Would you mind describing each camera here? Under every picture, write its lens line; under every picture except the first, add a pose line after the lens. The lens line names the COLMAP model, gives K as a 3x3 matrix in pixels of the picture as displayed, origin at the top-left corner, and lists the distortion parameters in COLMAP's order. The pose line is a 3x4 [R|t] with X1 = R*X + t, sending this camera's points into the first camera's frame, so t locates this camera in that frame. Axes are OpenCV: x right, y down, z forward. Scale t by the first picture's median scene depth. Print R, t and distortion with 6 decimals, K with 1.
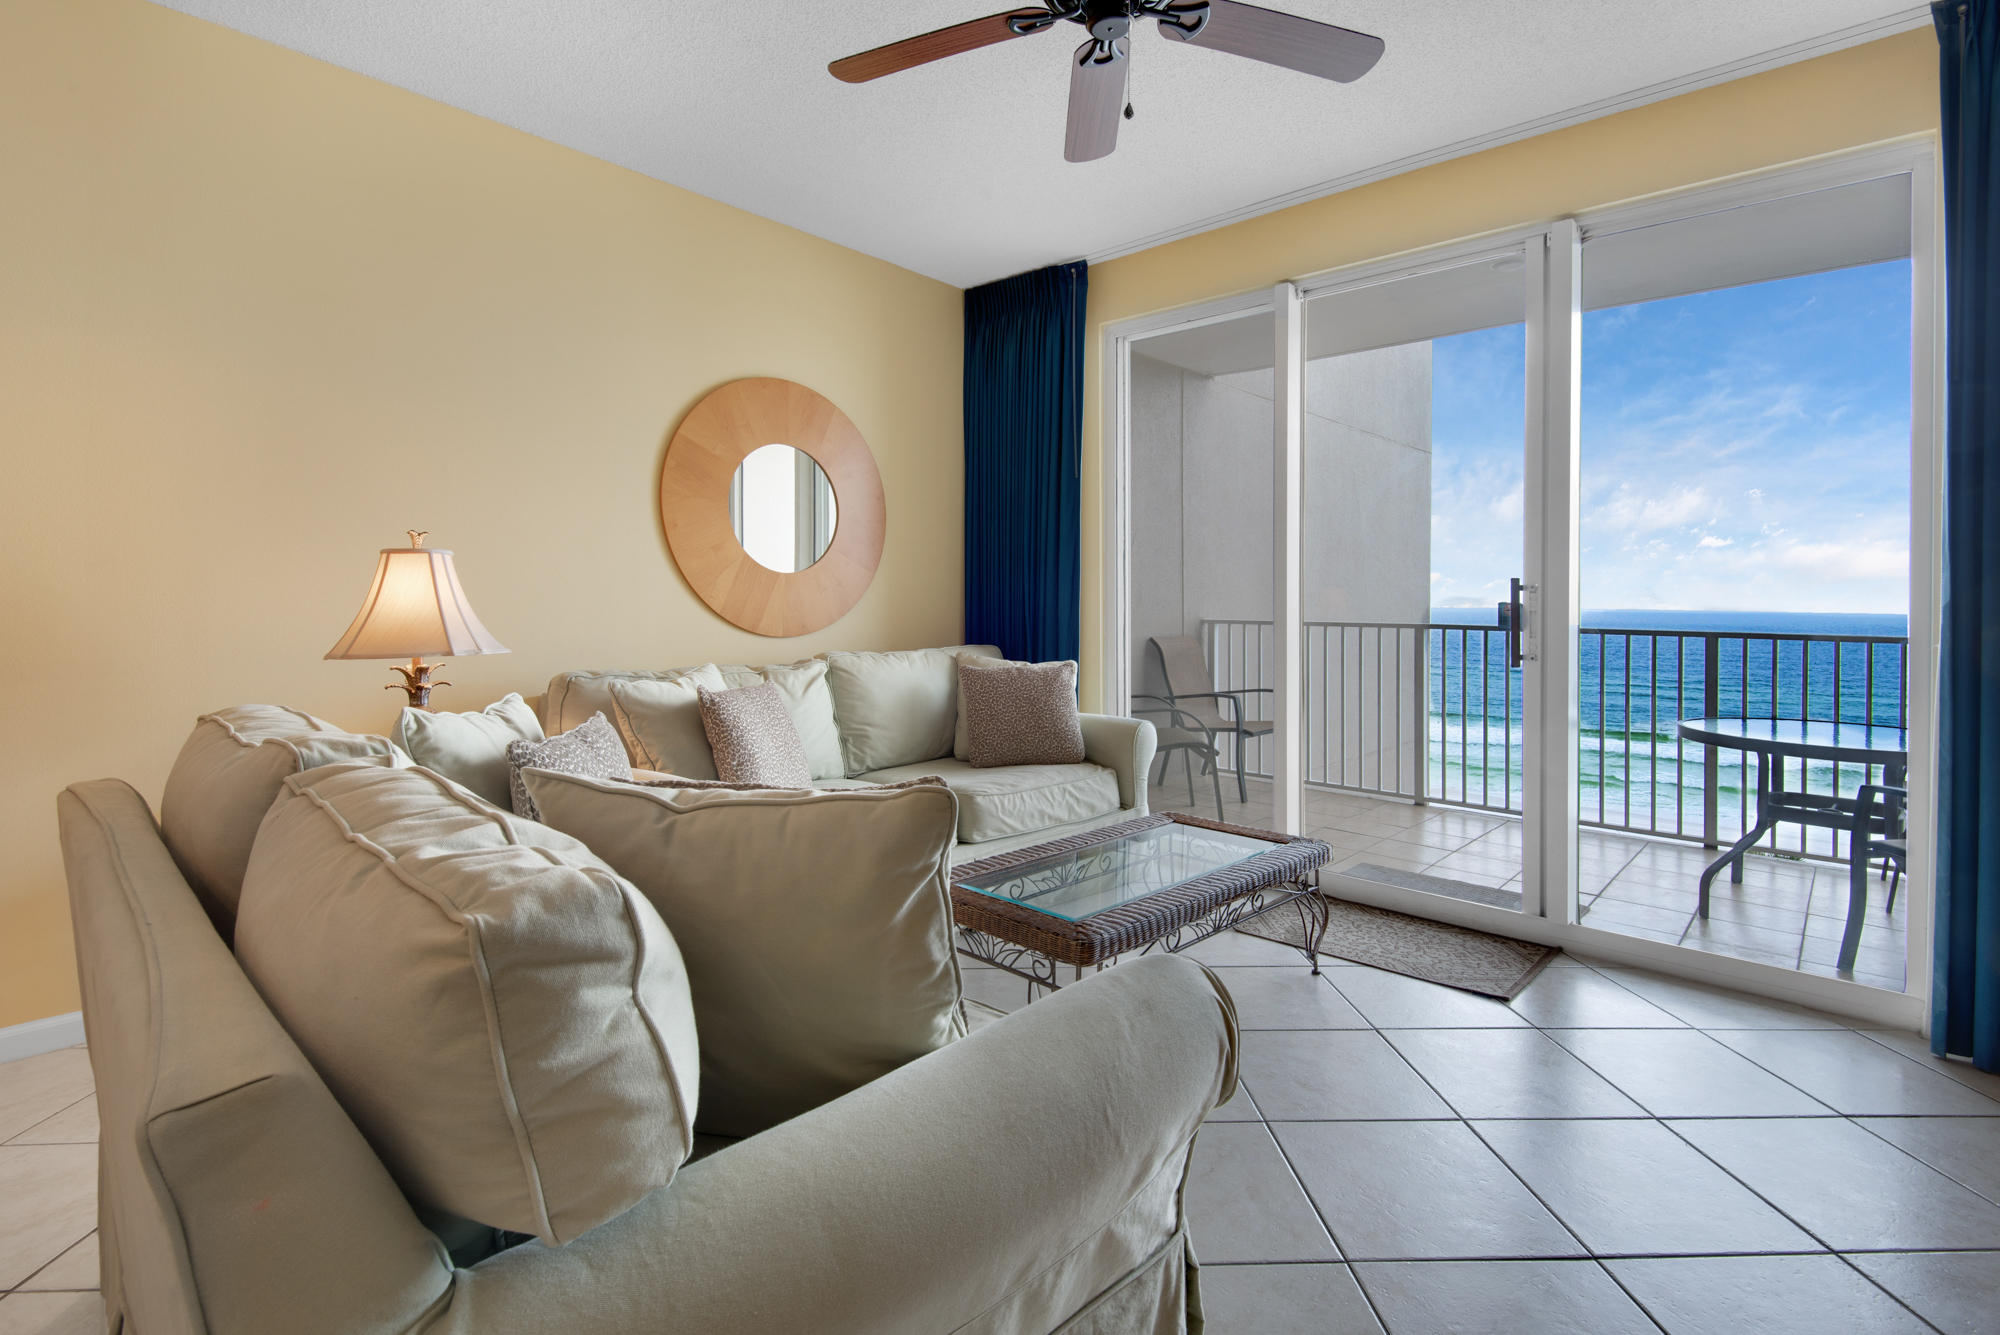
lens RADIAL K [[962.8, 0, 977.7], [0, 962.8, 579.4], [0, 0, 1]] dist [0.040341, -0.023742]
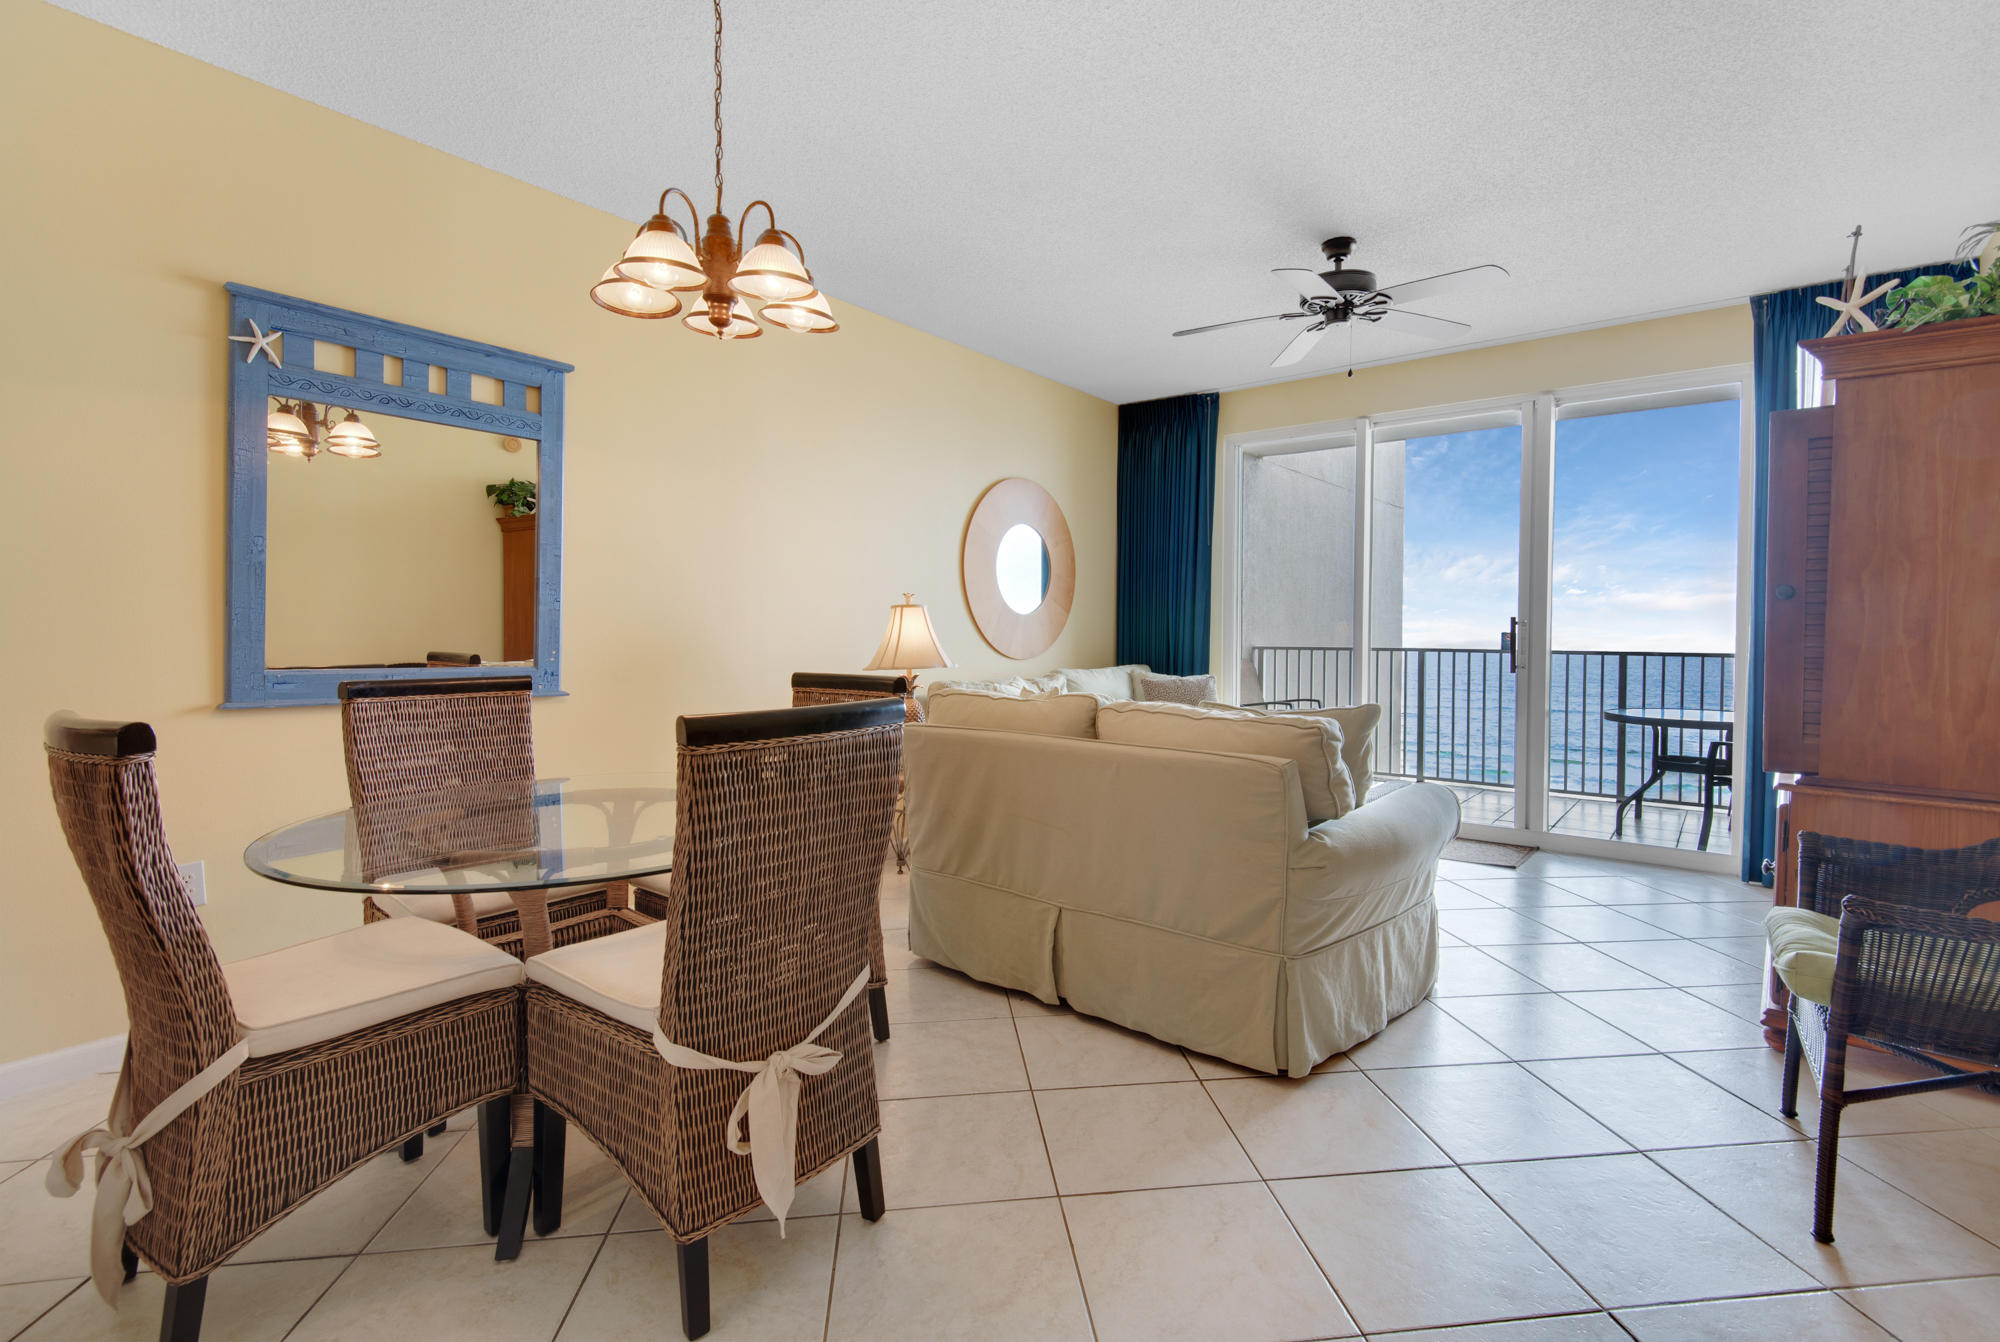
lens RADIAL K [[932.8, 0, 1035.1], [0, 932.8, 631.8], [0, 0, 1]] dist [-0.002286, -0.000368]
pose [[0.996038, -0.005205, 0.088771, -0.294106], [0.003193, 0.999735, 0.022795, -0.011828], [-0.088867, -0.022421, 0.995791, -0.363379]]
